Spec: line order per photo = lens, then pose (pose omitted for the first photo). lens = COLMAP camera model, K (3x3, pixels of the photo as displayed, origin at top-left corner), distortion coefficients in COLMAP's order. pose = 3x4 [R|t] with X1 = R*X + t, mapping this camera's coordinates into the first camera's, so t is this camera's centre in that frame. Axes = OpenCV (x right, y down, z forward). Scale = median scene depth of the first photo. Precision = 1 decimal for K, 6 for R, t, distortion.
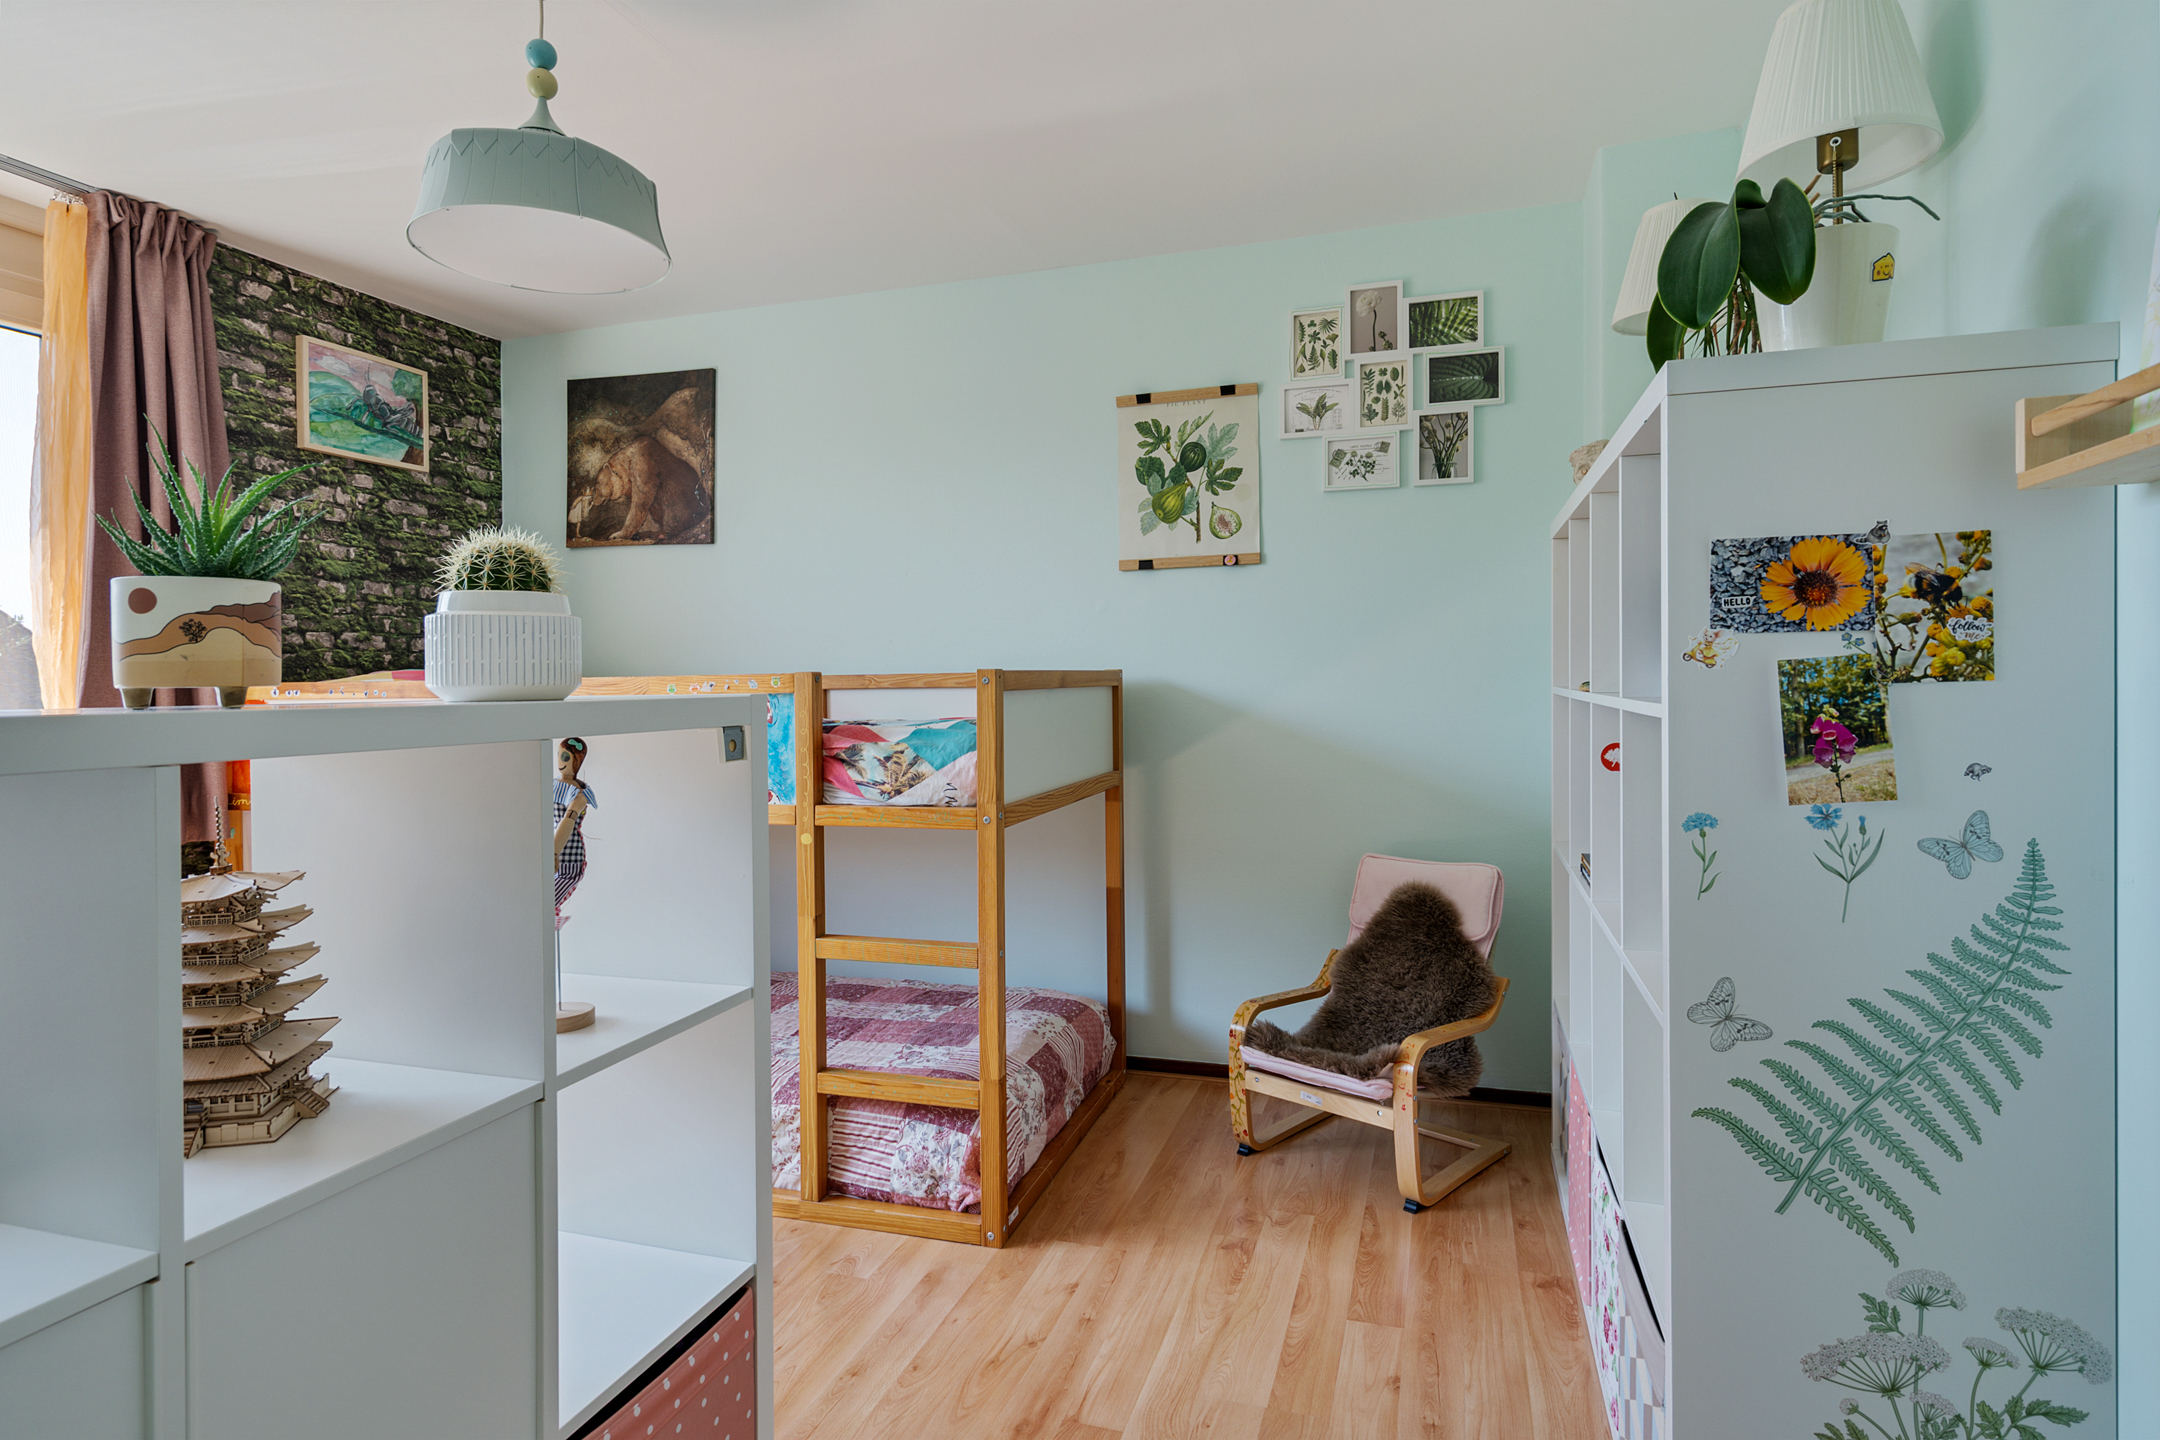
lens RADIAL K [[1143.2, 0, 1079.1], [0, 1143.2, 671.3], [0, 0, 1]] dist [-0.000286, 0.000186]
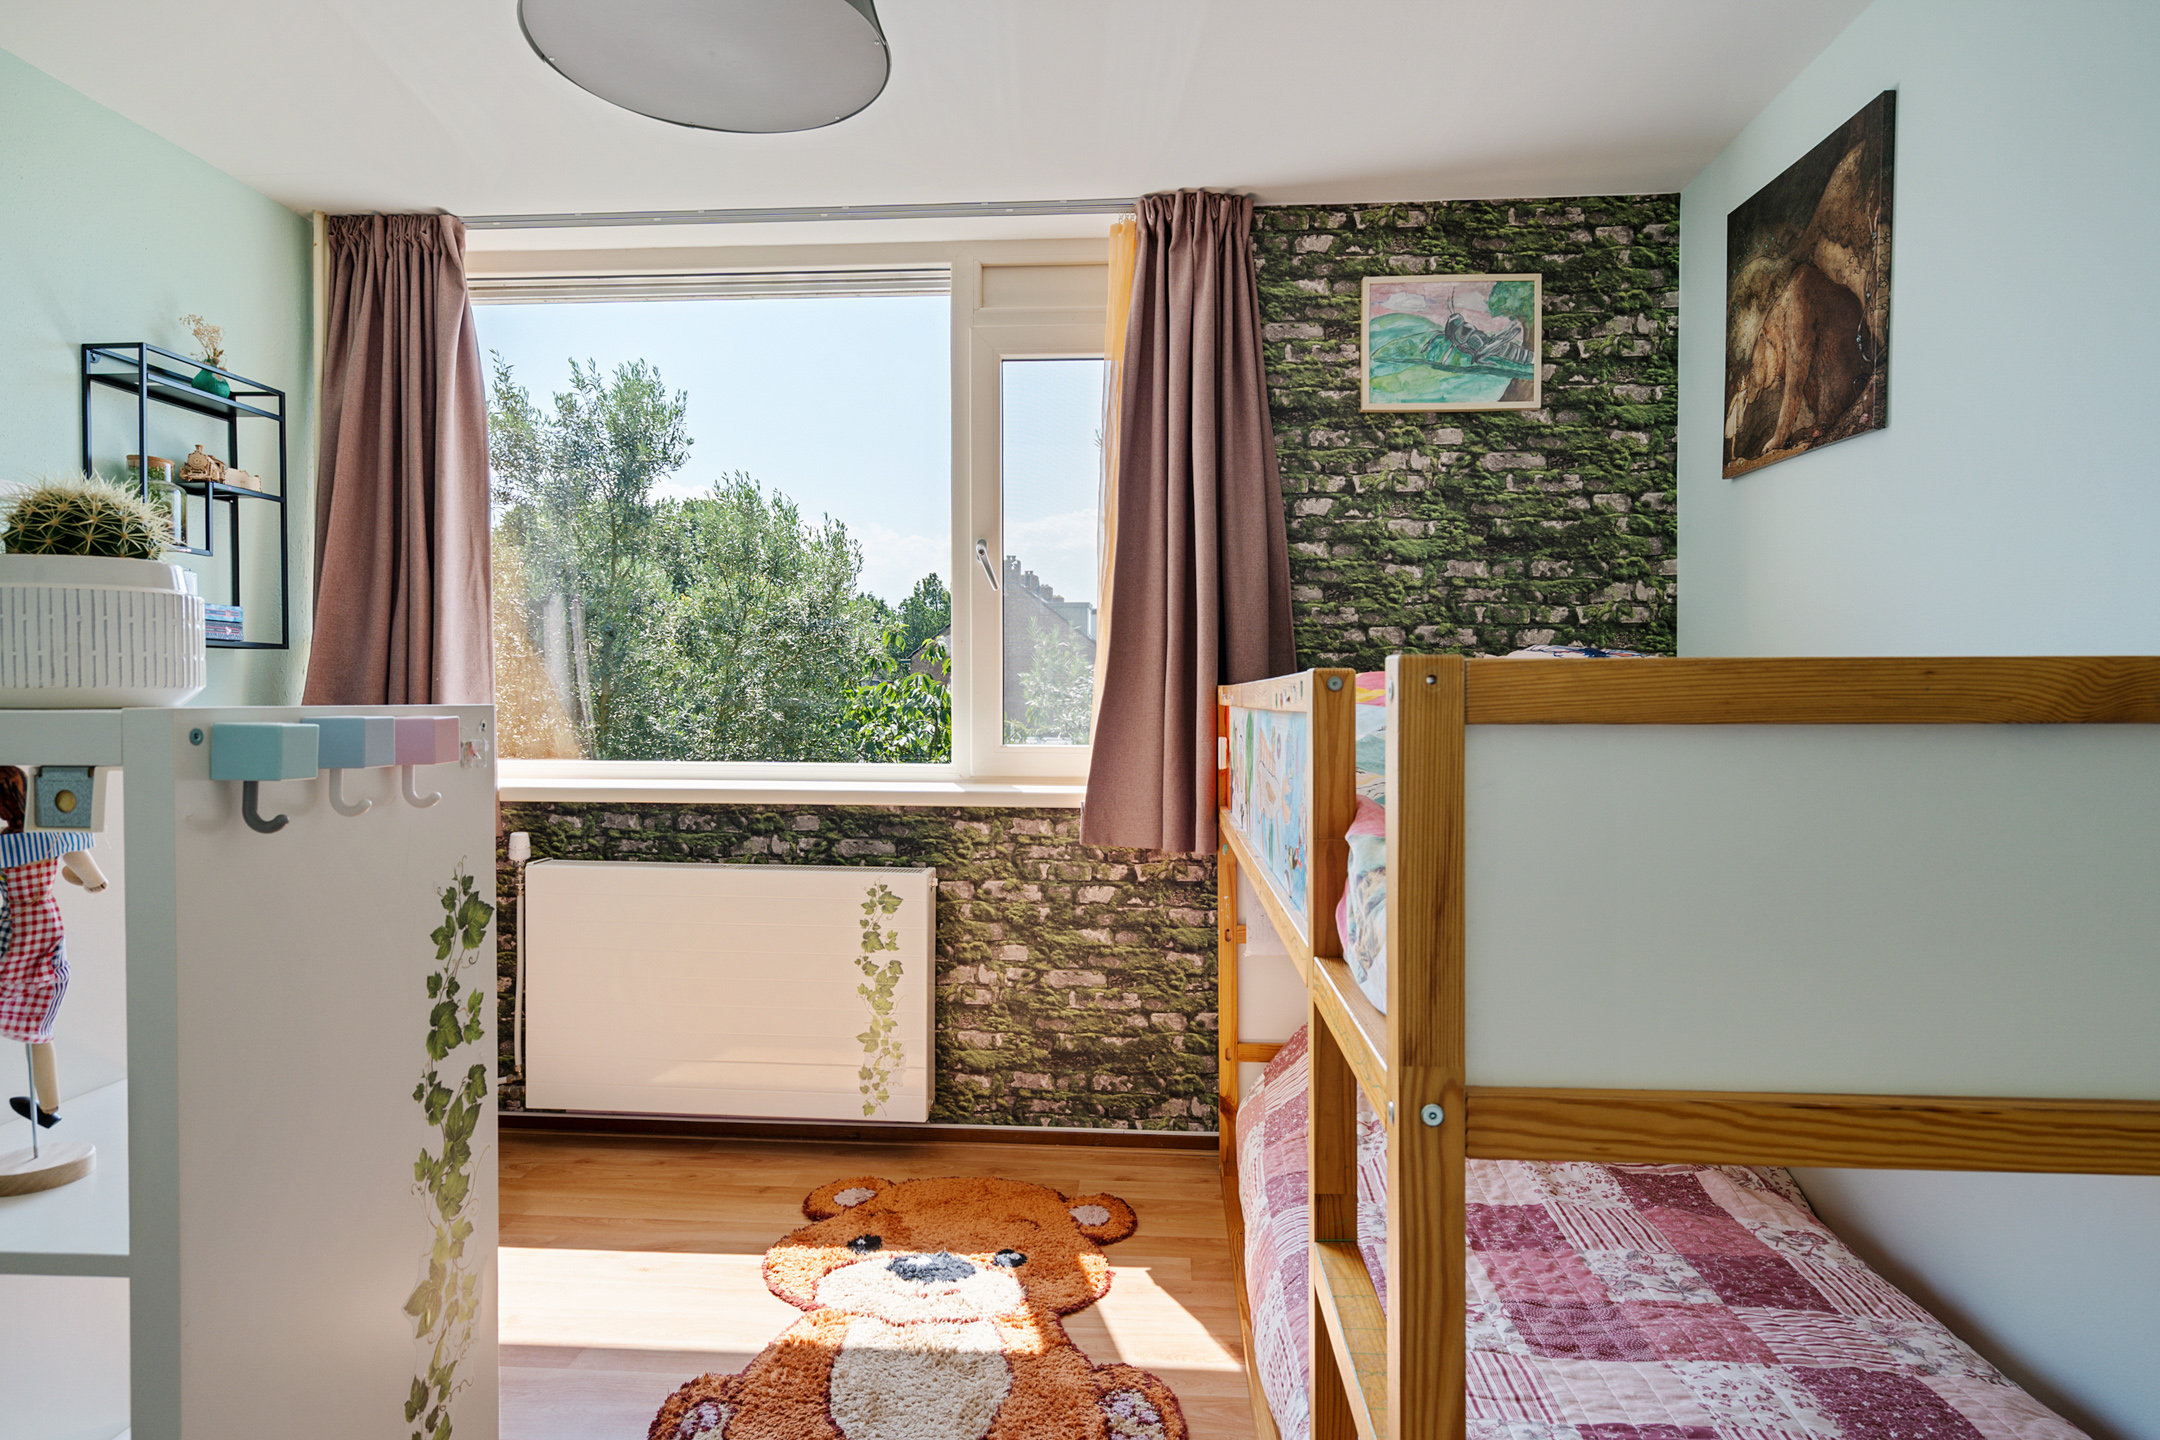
lens RADIAL K [[1223.5, 0, 1080.0], [0, 1223.5, 720.0], [0, 0, 1]] dist [-0.004021, 0.000041]
pose [[0.230441, 0.032261, -0.972551, 0.168947], [0.002161, 0.999431, 0.033665, 0.003871], [0.973084, -0.009859, 0.230240, 0.583669]]
